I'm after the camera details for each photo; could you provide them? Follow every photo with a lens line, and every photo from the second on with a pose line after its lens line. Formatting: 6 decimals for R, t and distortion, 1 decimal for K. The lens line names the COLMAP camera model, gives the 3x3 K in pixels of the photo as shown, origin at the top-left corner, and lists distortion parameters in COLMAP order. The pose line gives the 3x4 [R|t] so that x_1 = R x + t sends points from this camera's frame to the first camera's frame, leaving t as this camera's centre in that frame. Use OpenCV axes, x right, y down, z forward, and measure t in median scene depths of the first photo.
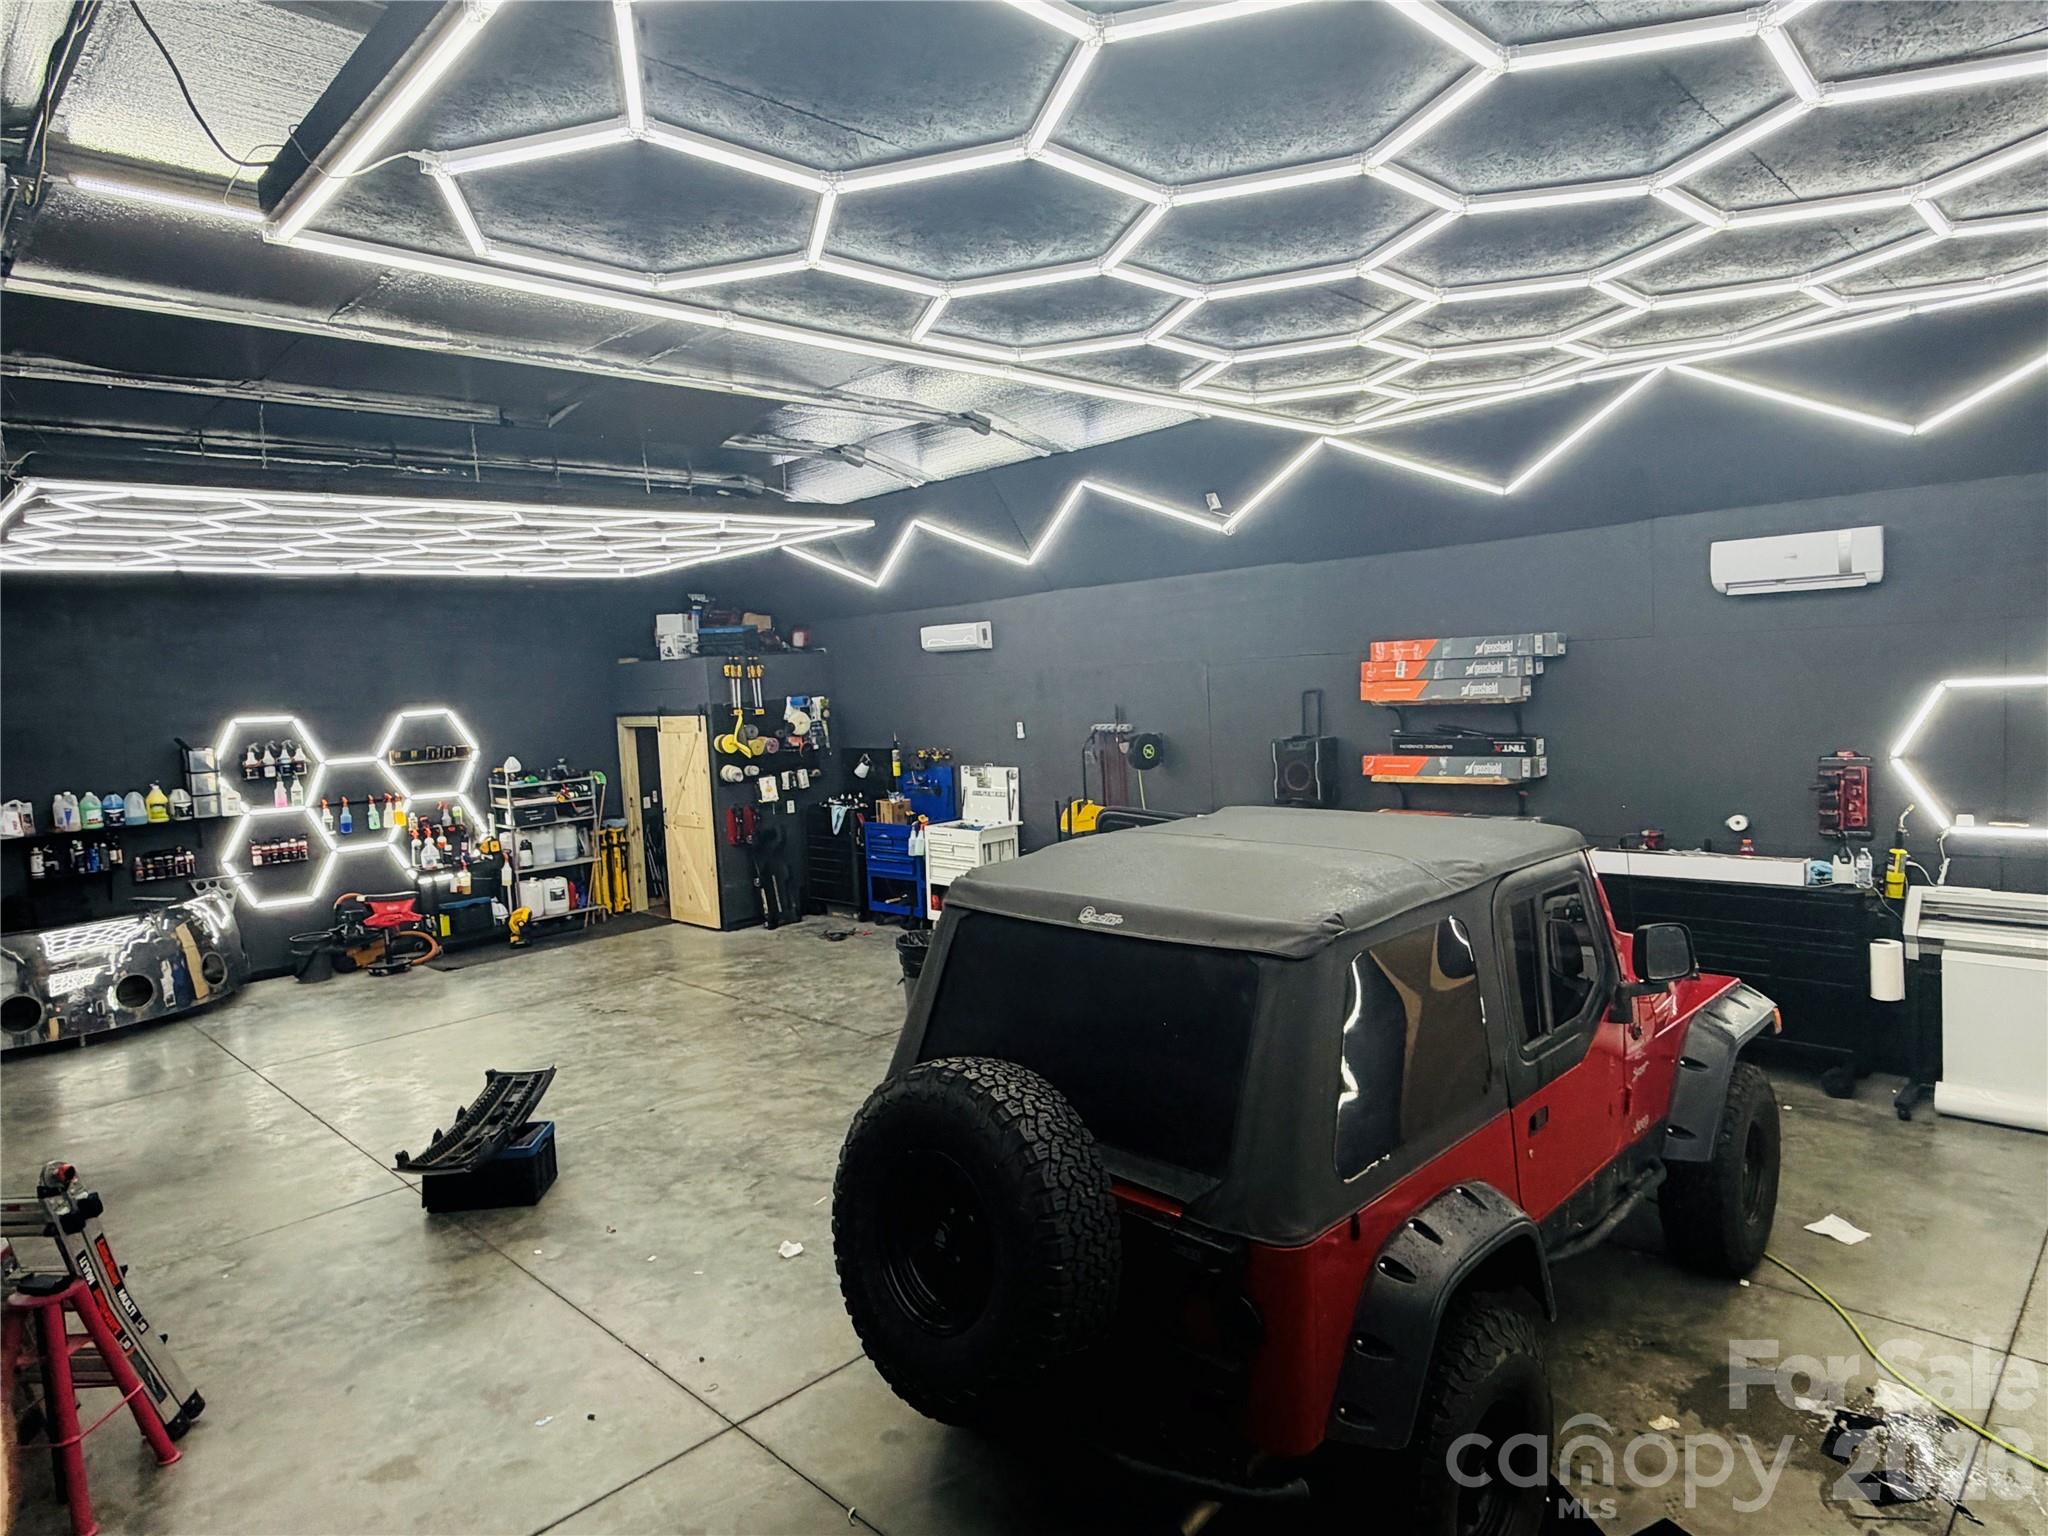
lens RADIAL K [[1197.5, 0, 1024.0], [0, 1197.5, 768.0], [0, 0, 1]] dist [-0.002828, 0.003035]
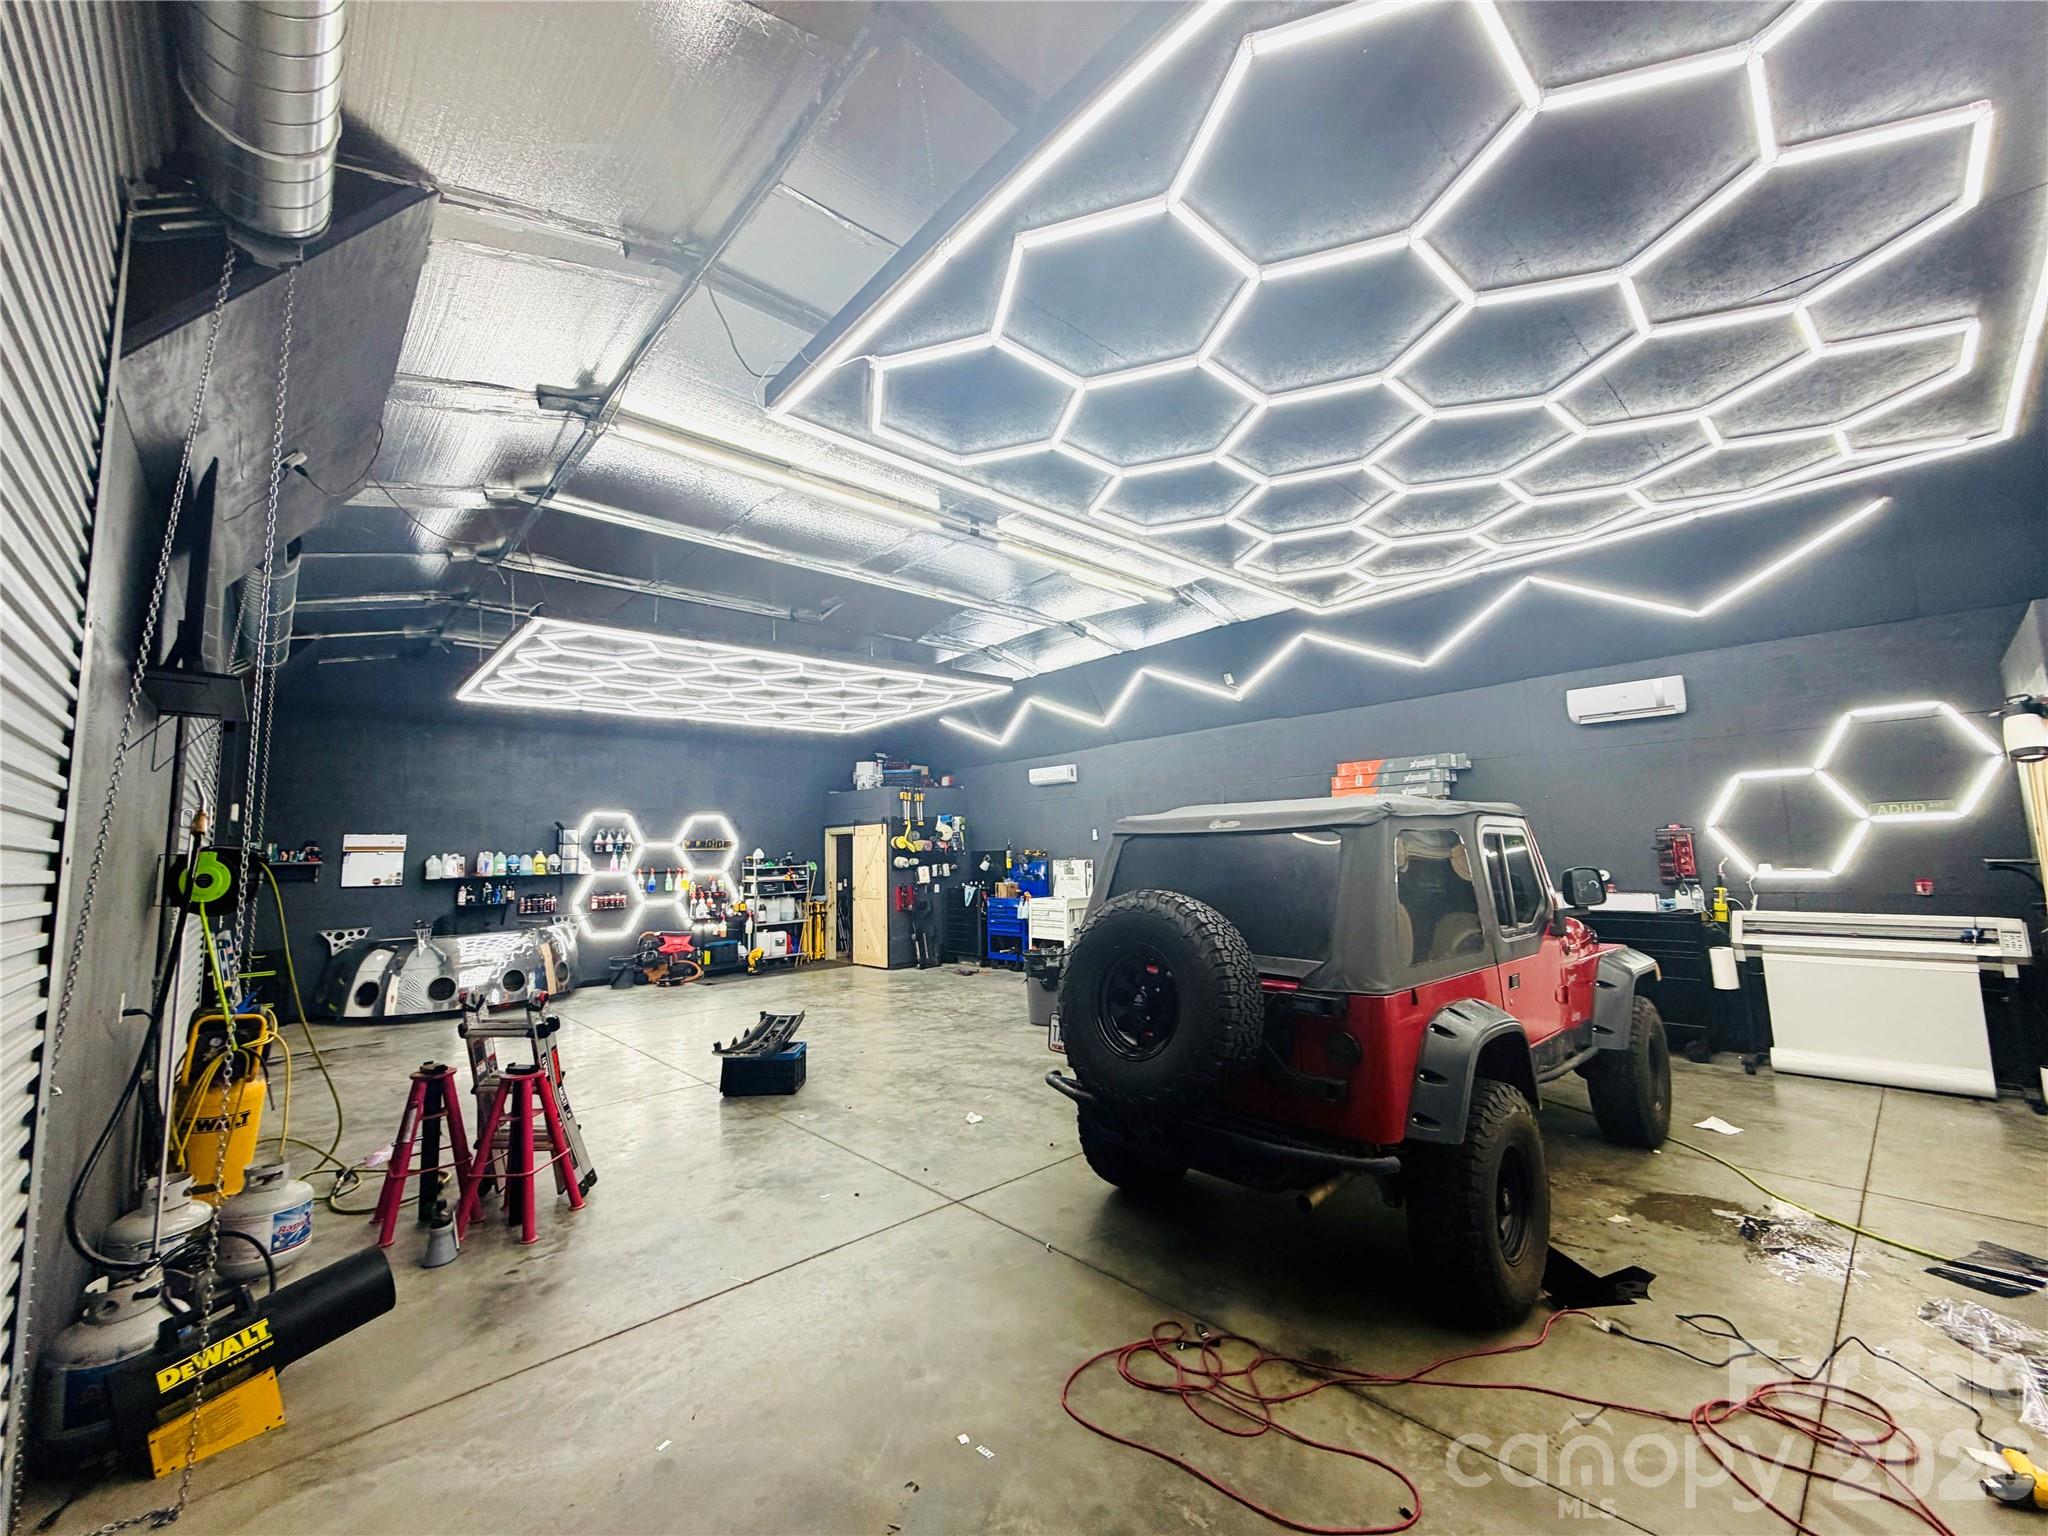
lens RADIAL K [[808.9, 0, 1024.0], [0, 808.9, 768.0], [0, 0, 1]] dist [0.000305, 0.000030]
pose [[0.998609, 0.020763, -0.048474, -0.053492], [-0.029369, 0.982448, -0.184209, 0.091241], [0.043799, 0.185376, 0.981691, -0.026834]]
